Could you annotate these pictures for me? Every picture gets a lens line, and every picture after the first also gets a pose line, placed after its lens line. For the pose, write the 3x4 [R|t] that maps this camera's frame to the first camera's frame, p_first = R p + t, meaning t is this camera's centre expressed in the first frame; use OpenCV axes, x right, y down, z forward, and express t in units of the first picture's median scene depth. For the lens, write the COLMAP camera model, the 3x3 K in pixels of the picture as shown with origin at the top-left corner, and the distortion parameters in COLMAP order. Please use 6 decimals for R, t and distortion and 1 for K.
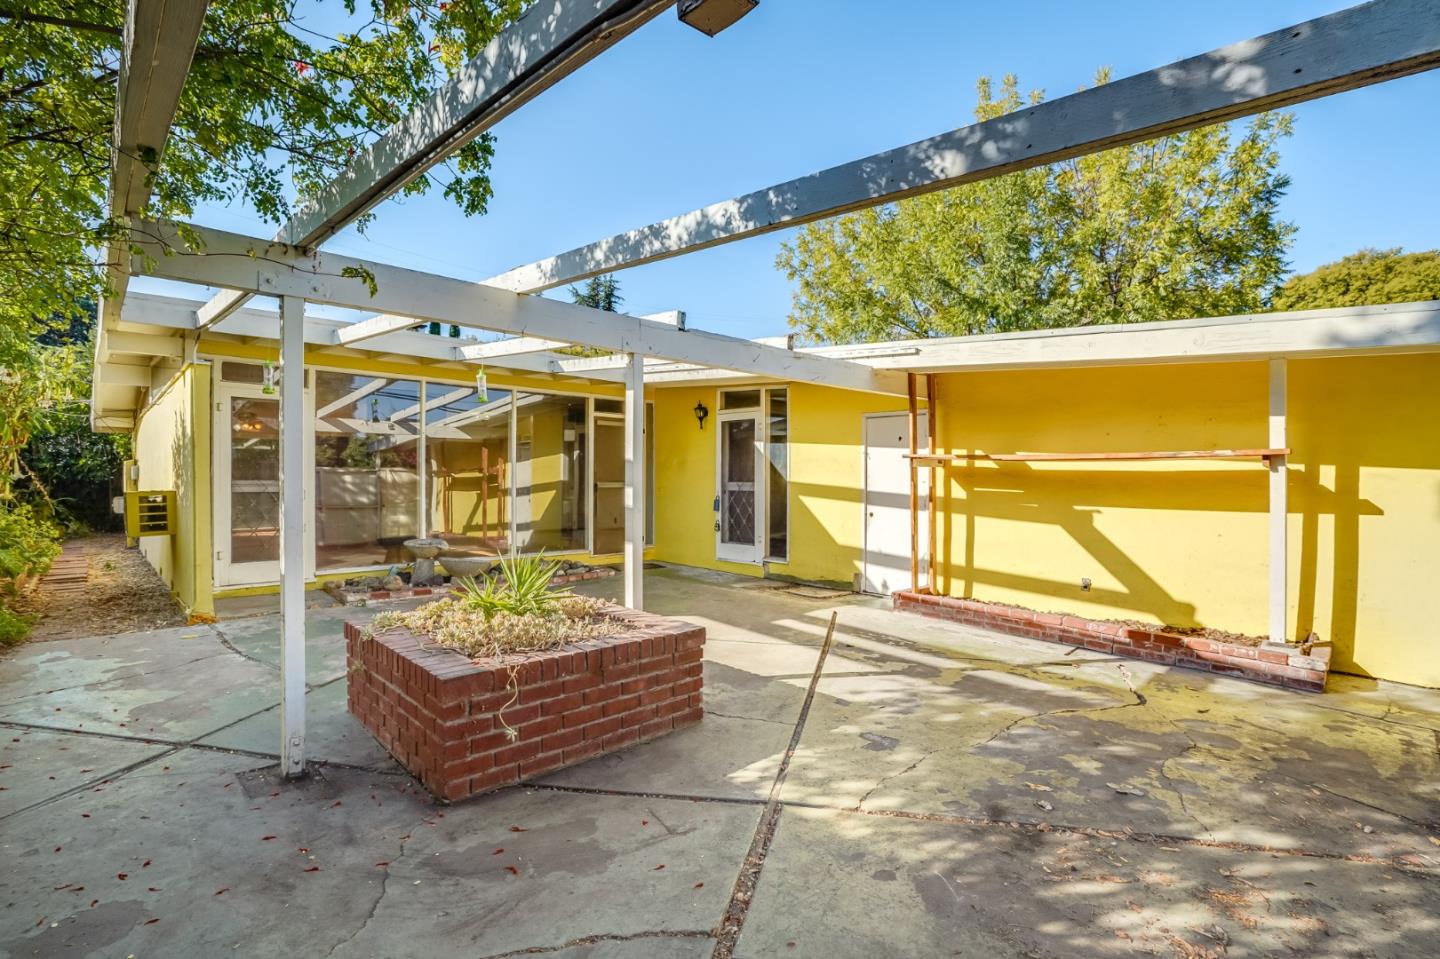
lens RADIAL K [[674.6, 0, 681.1], [0, 674.6, 478.2], [0, 0, 1]] dist [-0.027267, -0.000001]
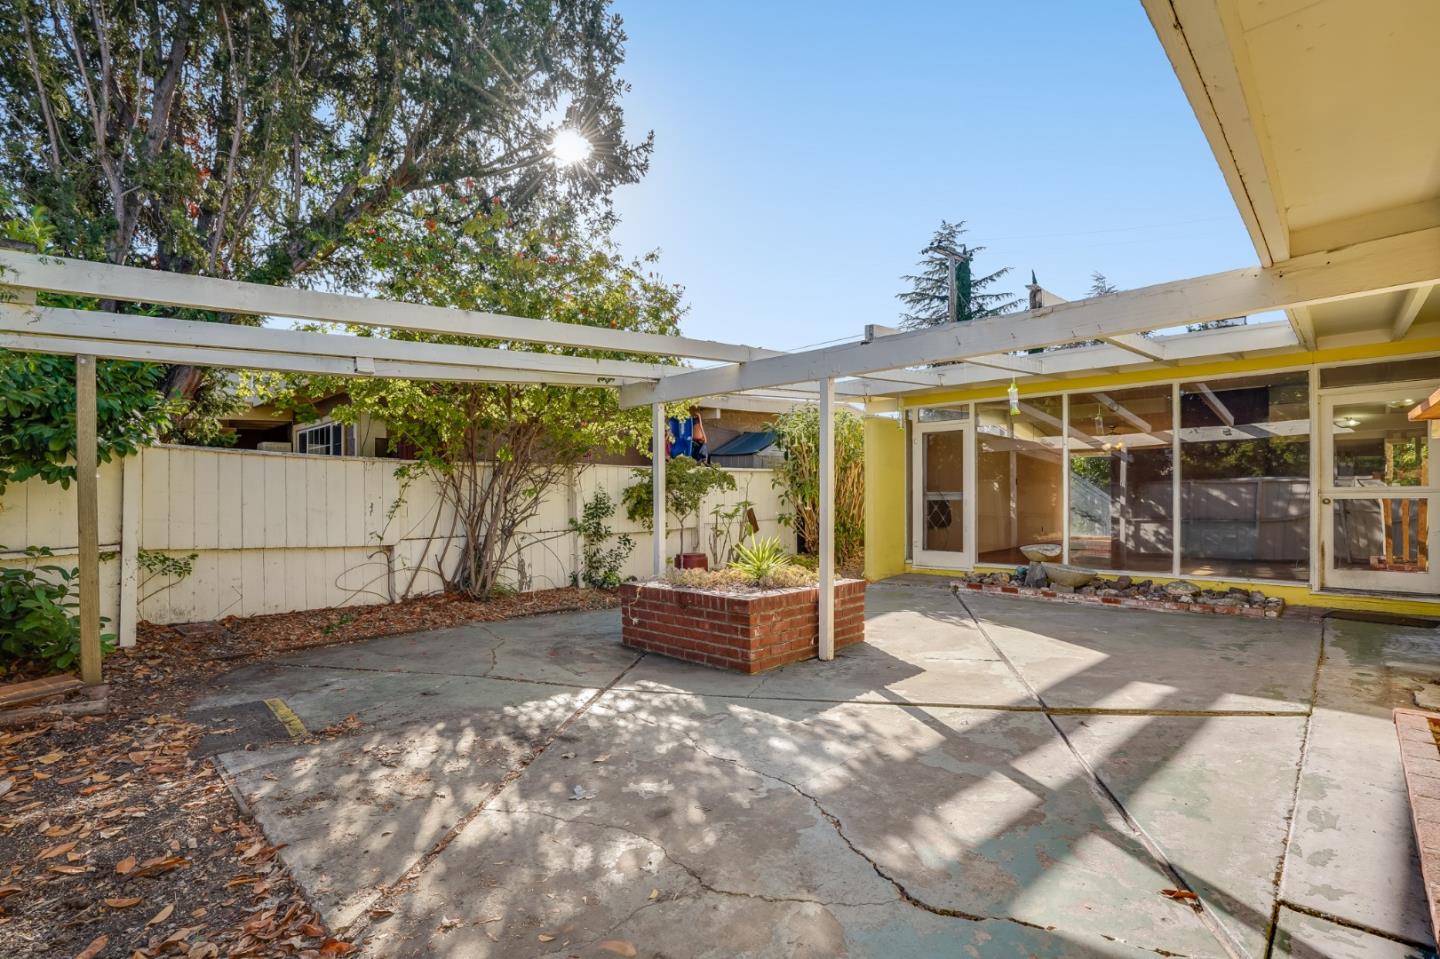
lens RADIAL K [[667.0, 0, 720.0], [0, 667.0, 479.5], [0, 0, 1]] dist [-0.049052, 0.021474]
pose [[0.078889, -0.030281, -0.996423, 1.198570], [0.005903, 0.999535, -0.029908, 0.030798], [0.996866, -0.003523, 0.079031, 0.797049]]
